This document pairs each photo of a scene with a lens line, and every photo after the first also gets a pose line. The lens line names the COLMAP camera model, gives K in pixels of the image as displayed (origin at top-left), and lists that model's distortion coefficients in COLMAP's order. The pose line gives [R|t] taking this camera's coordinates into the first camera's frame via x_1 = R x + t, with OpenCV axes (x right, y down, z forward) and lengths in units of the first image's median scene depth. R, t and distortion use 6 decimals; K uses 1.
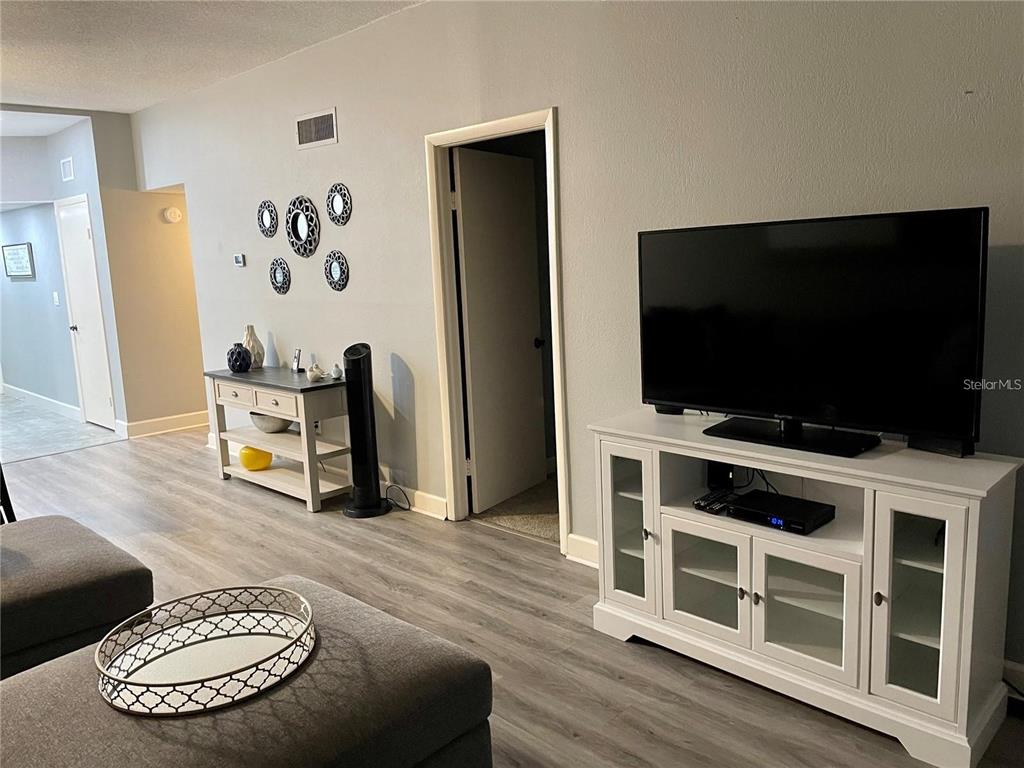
lens RADIAL K [[769.6, 0, 510.5], [0, 769.6, 383.5], [0, 0, 1]] dist [0.082477, -0.101742]
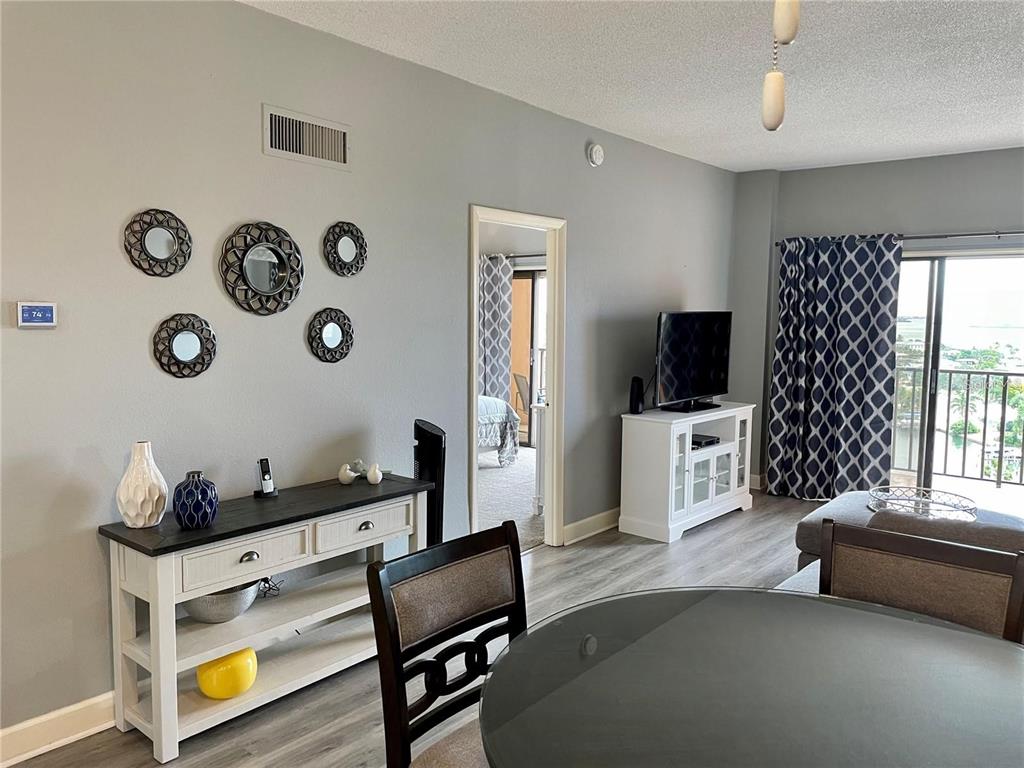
lens RADIAL K [[769.6, 0, 517.4], [0, 769.6, 385.1], [0, 0, 1]] dist [0.082477, -0.101742]
pose [[-0.081567, -0.051242, 0.995350, -0.975203], [0.160367, 0.984990, 0.063850, -0.117285], [-0.983681, 0.164830, -0.072126, 0.889906]]
